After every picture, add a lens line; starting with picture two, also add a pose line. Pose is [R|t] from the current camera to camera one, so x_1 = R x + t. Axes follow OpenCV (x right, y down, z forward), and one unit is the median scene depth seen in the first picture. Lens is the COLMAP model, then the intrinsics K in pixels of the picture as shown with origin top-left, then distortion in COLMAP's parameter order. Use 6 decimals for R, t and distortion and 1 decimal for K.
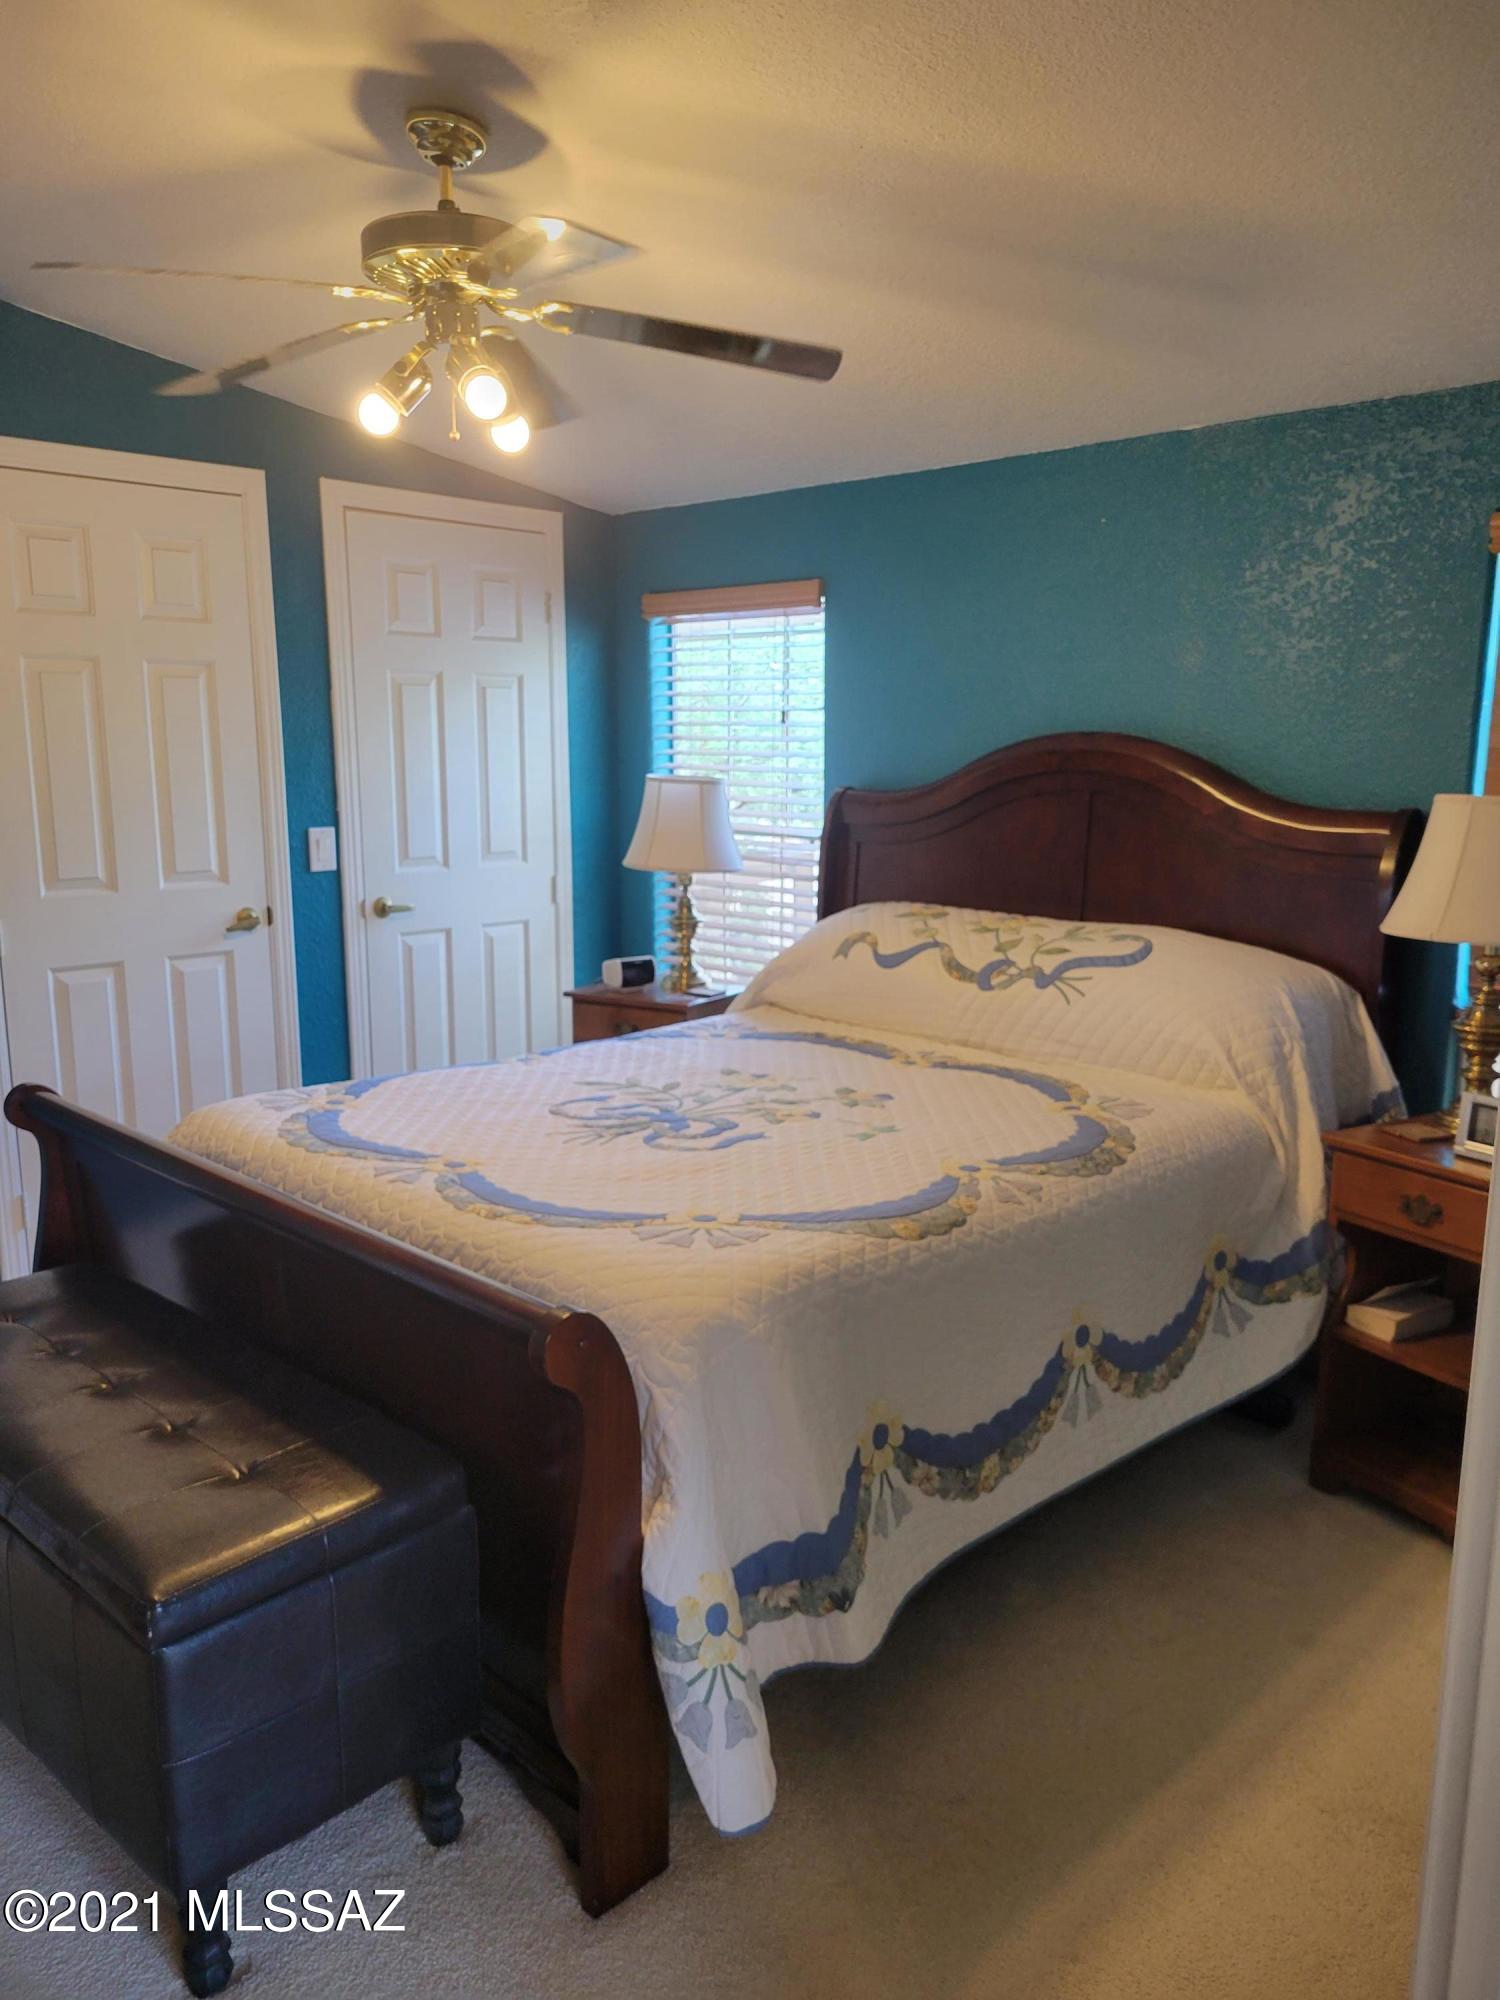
lens RADIAL K [[1491.7, 0, 754.0], [0, 1491.7, 1002.7], [0, 0, 1]] dist [0.060948, -0.052971]
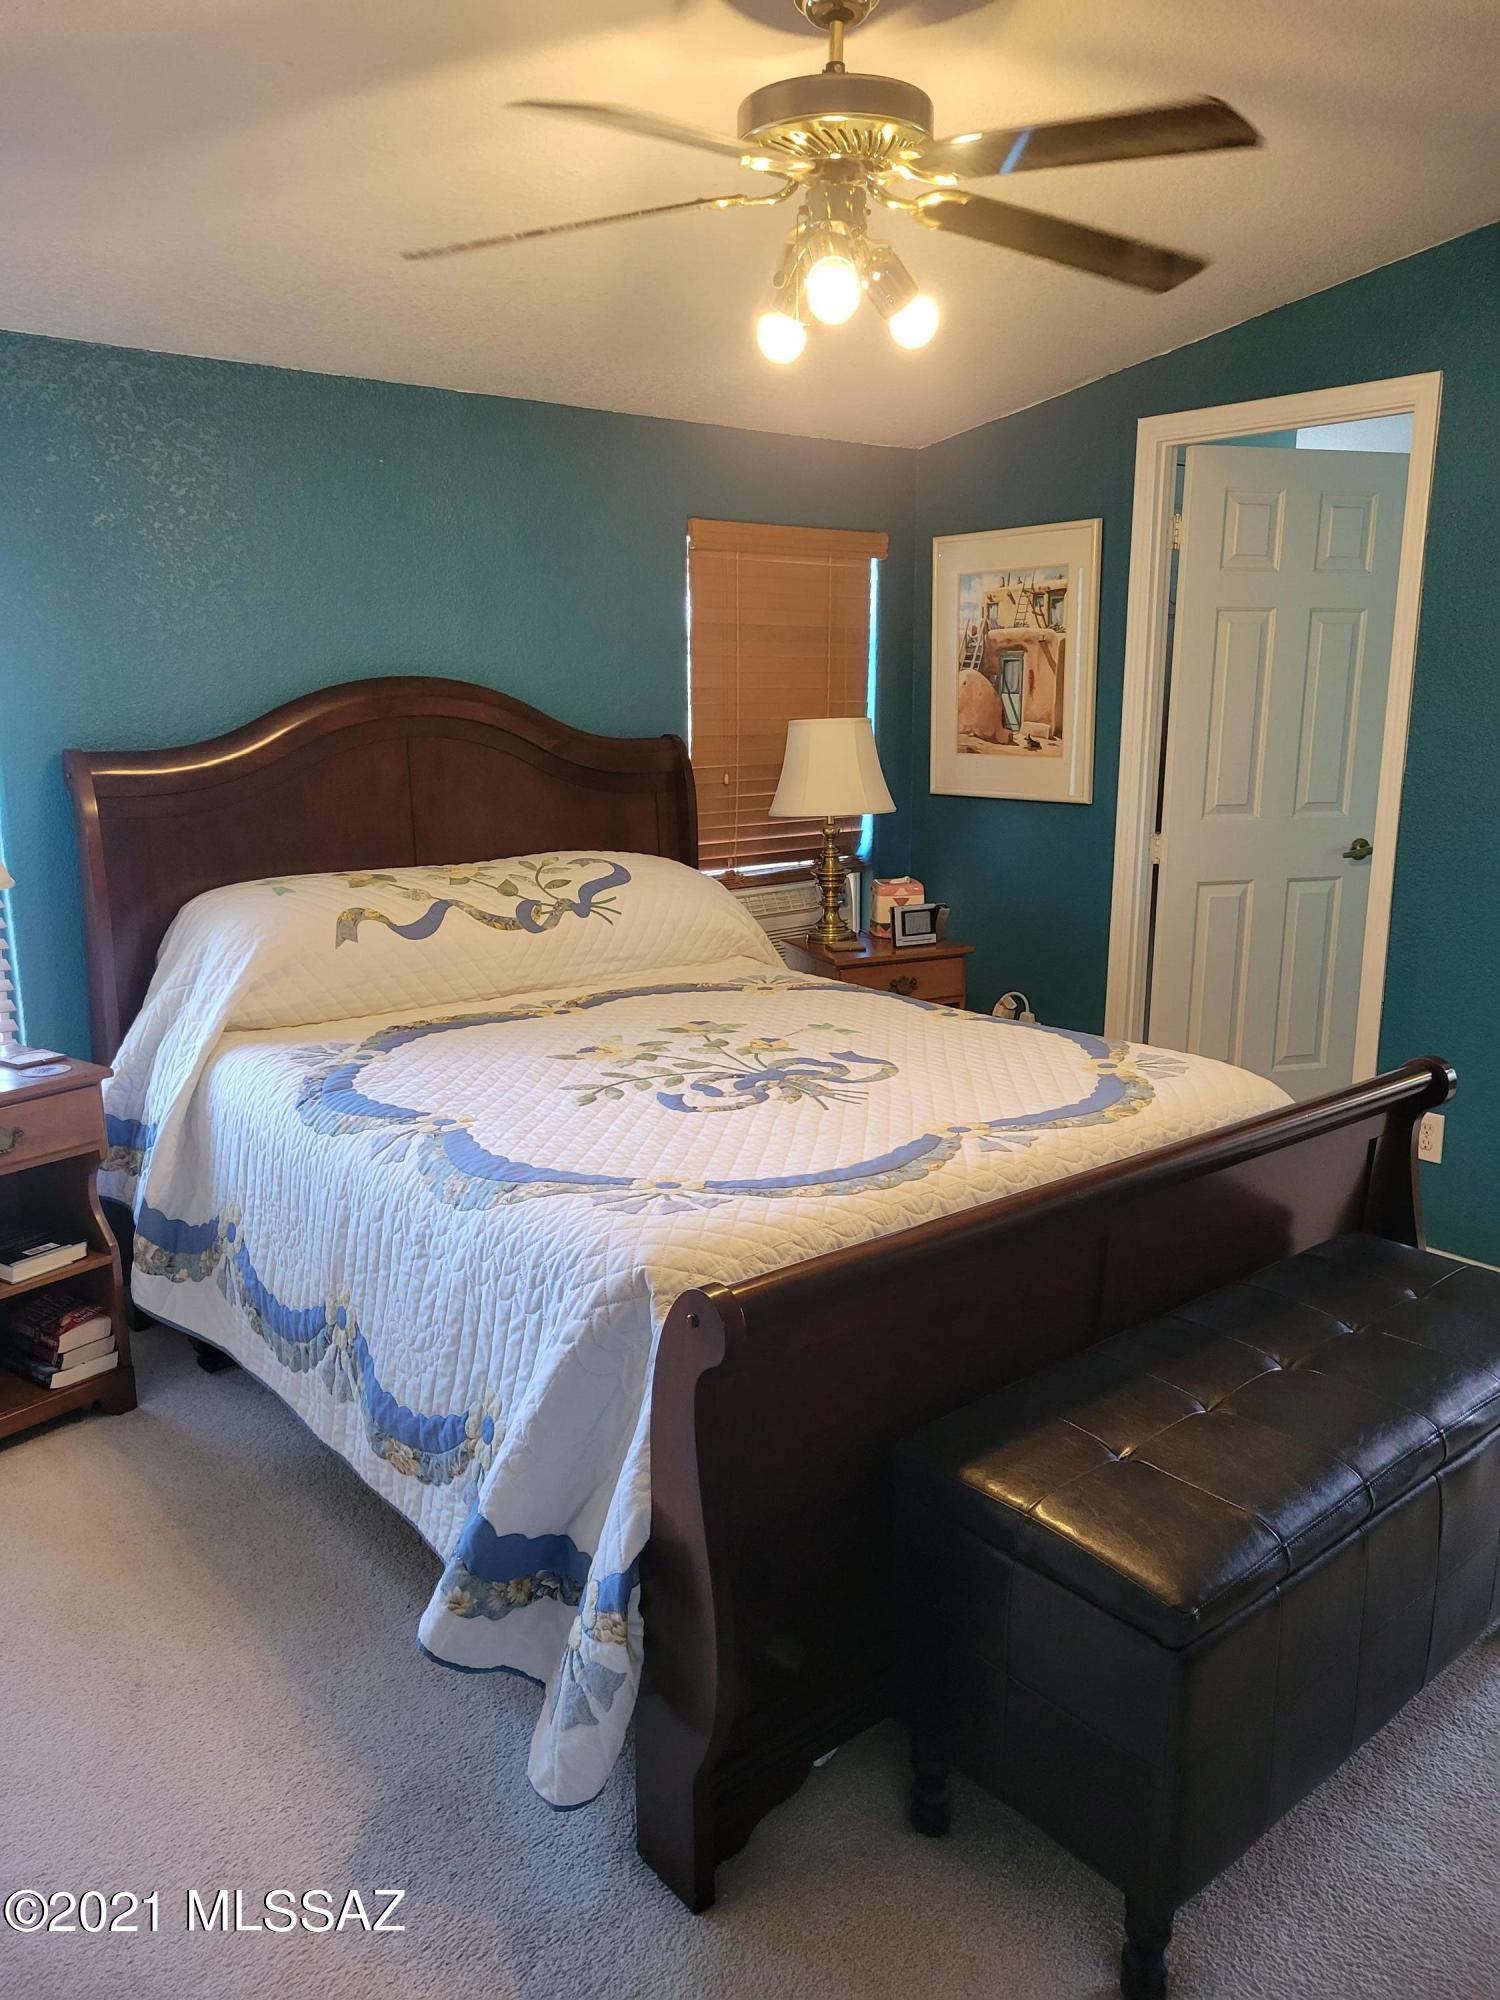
lens RADIAL K [[1491.7, 0, 754.0], [0, 1491.7, 998.6], [0, 0, 1]] dist [0.060948, -0.052971]
pose [[0.104391, -0.214029, 0.971233, -0.961539], [0.182417, 0.964122, 0.192856, -0.155632], [-0.977664, 0.157037, 0.139688, 0.833737]]
